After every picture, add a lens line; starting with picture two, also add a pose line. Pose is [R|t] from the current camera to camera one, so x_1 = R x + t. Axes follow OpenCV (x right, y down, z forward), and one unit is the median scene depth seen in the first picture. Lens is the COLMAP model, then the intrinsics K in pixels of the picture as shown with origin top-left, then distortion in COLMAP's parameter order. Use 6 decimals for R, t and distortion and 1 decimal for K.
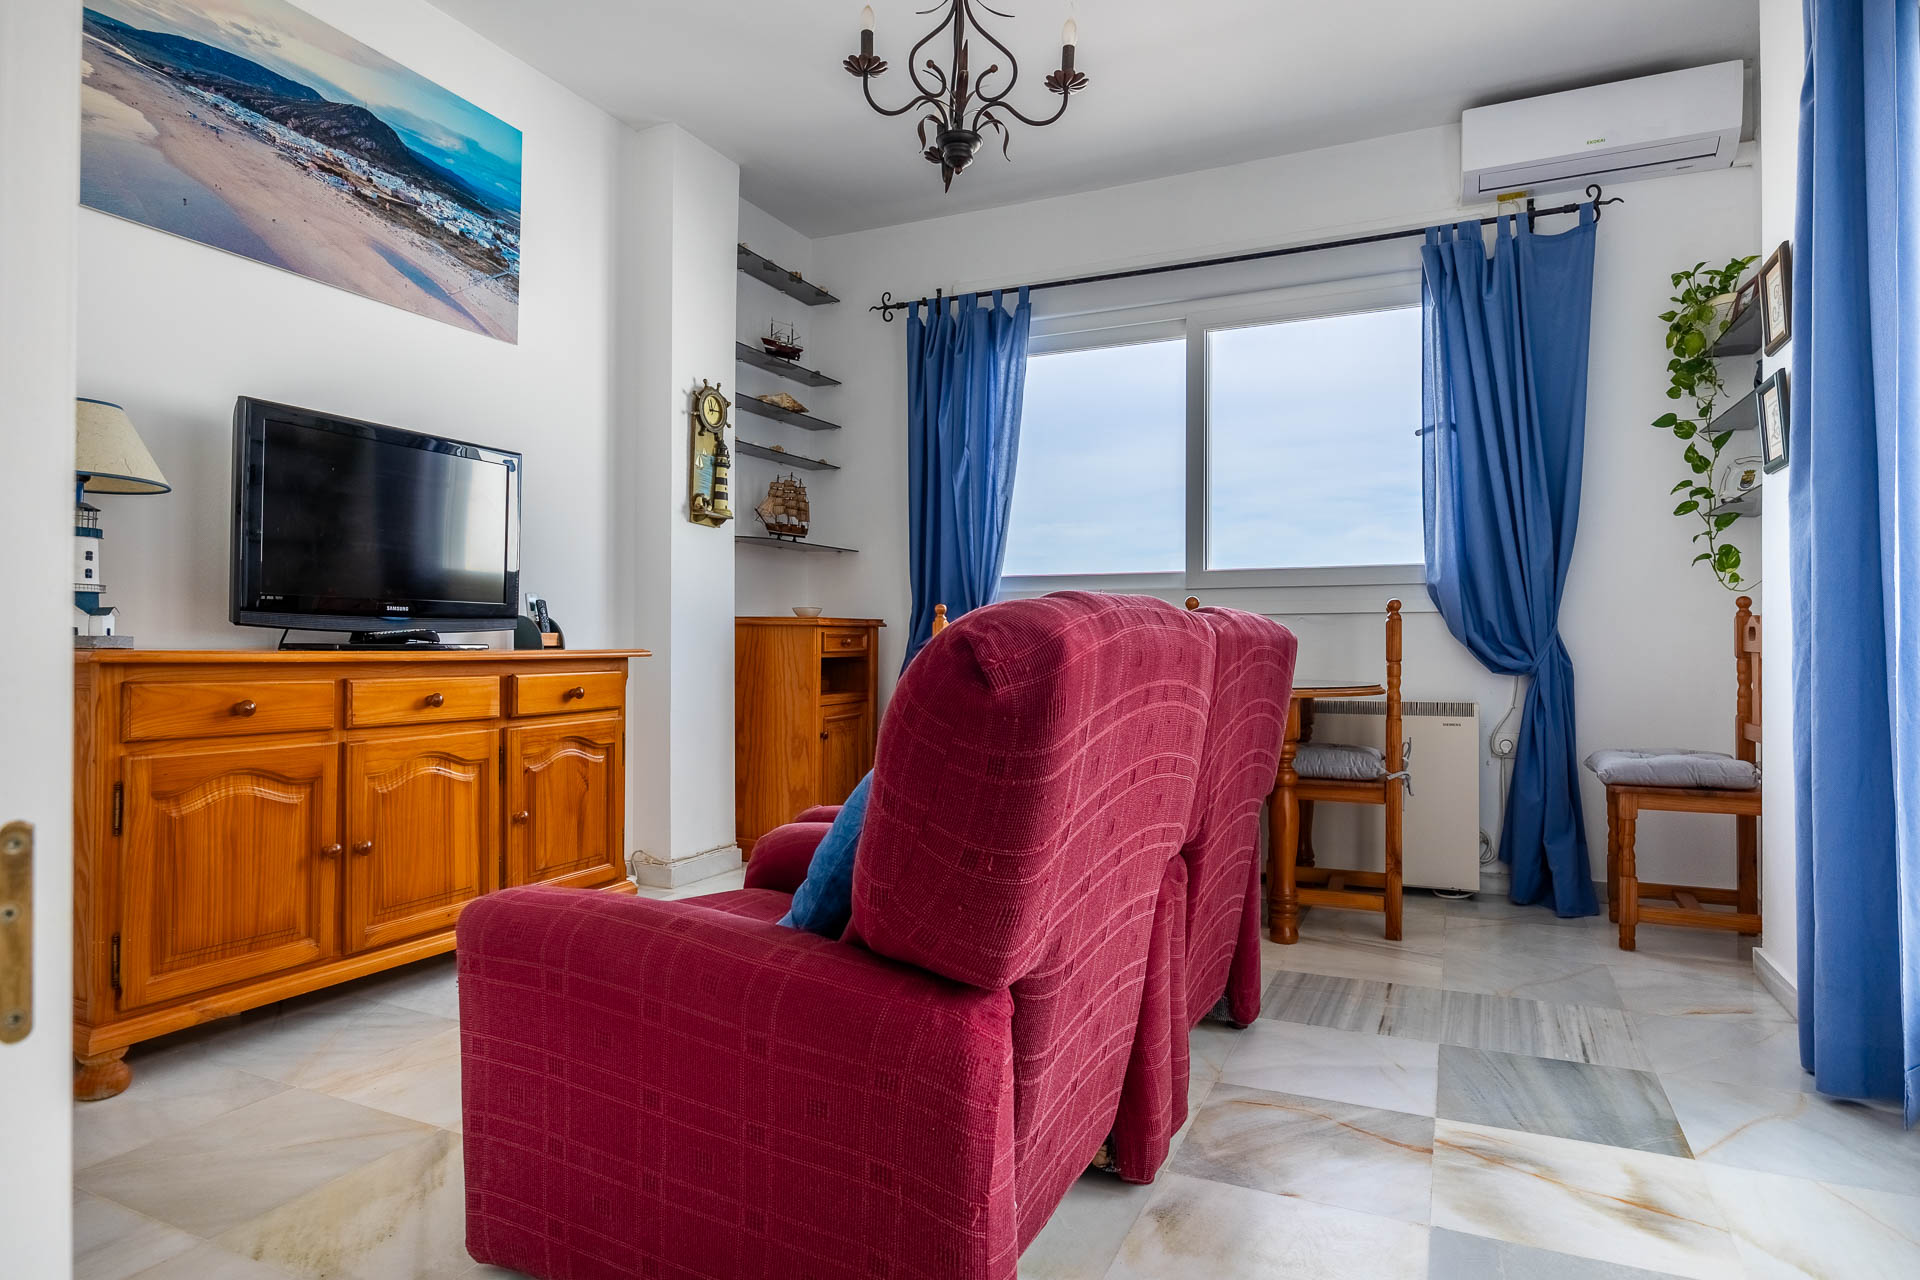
lens RADIAL K [[1074.4, 0, 952.9], [0, 1074.4, 644.0], [0, 0, 1]] dist [0.004738, 0.001653]
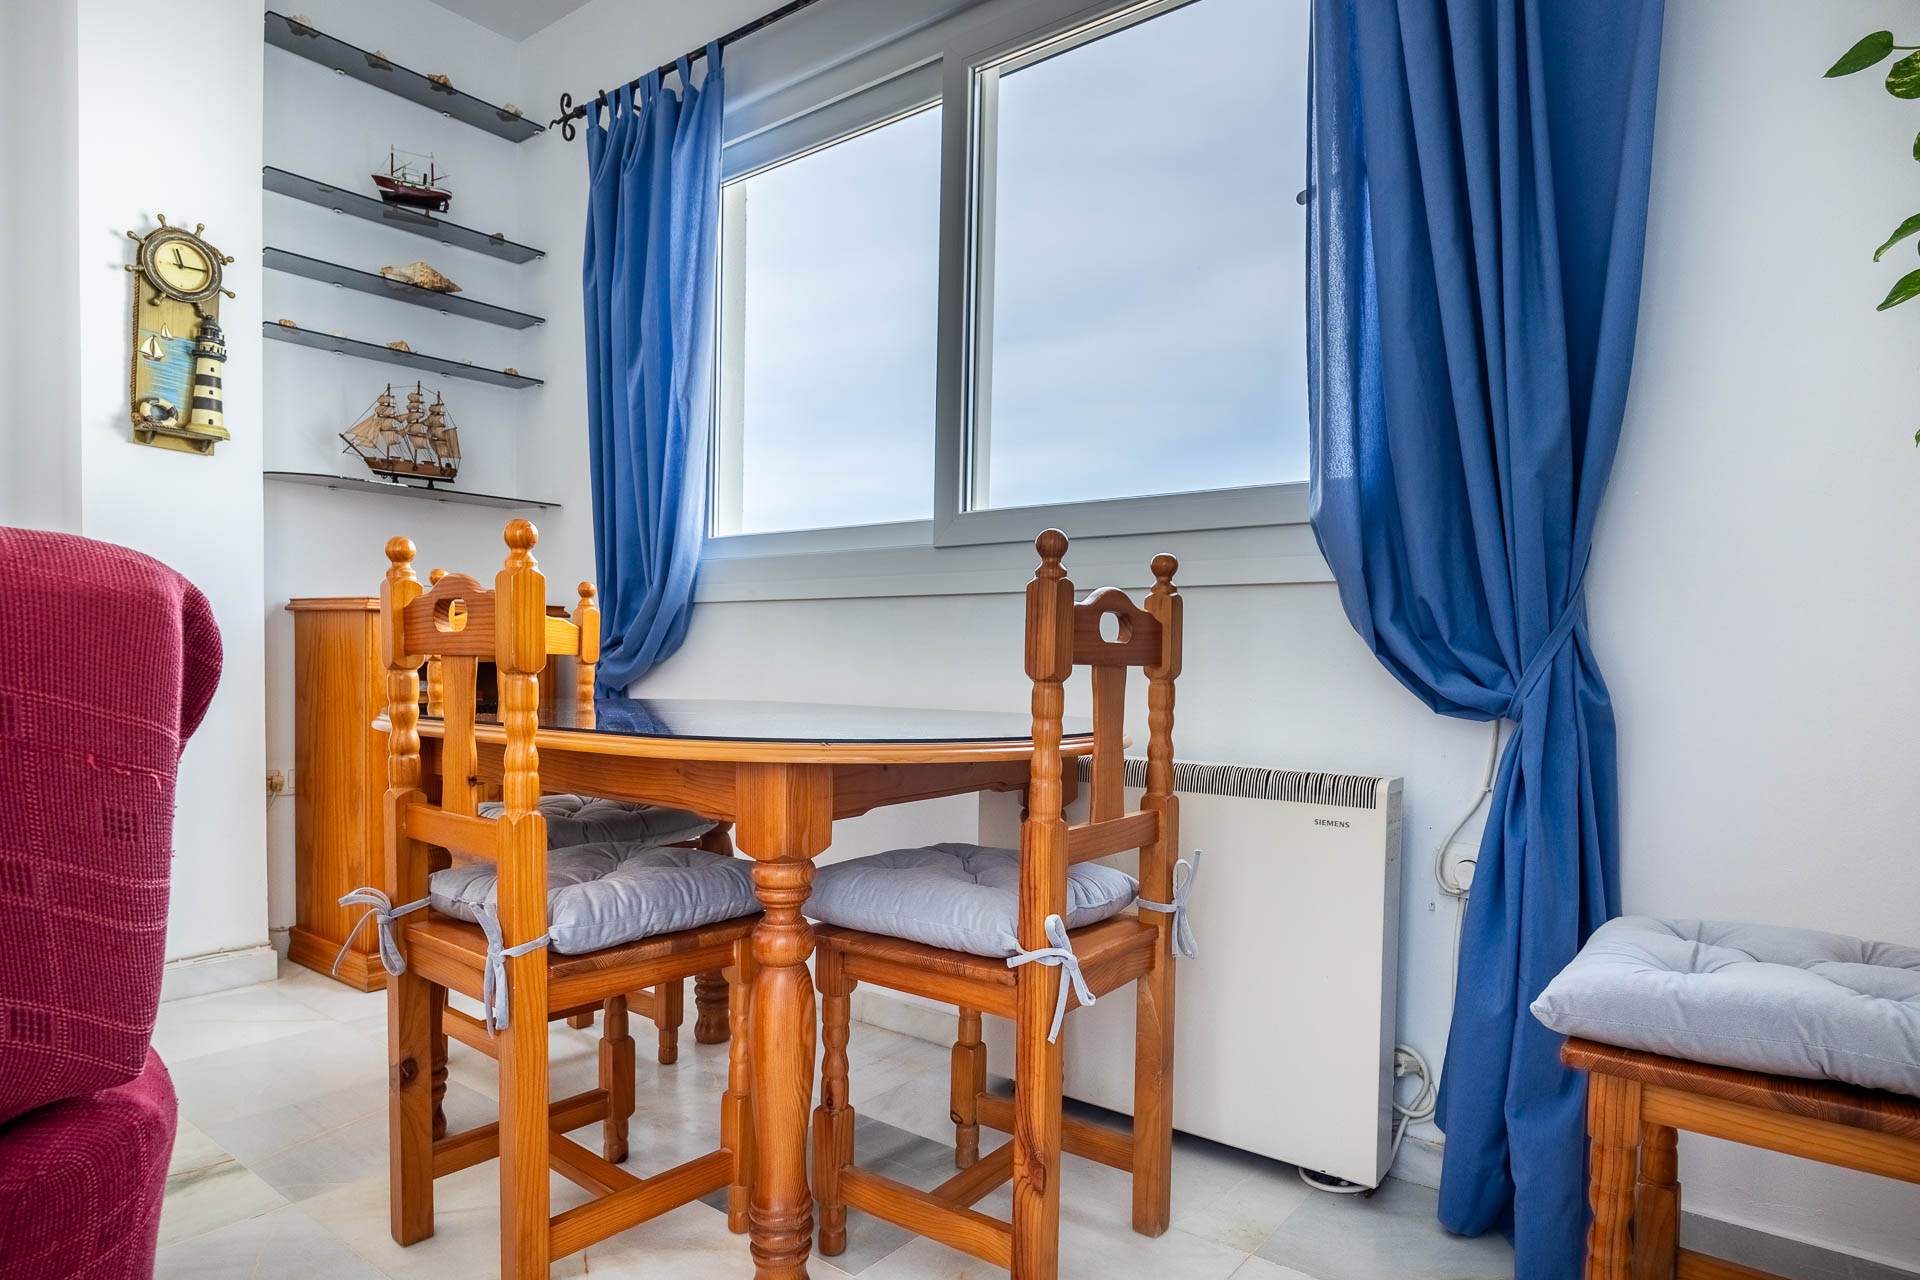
lens RADIAL K [[1089.9, 0, 987.2], [0, 1089.9, 706.0], [0, 0, 1]] dist [0.001027, -0.001123]
pose [[0.975629, 0.023197, -0.218197, 0.380099], [-0.014490, 0.999037, 0.041421, 0.007293], [0.218948, -0.037250, 0.975025, 0.465942]]
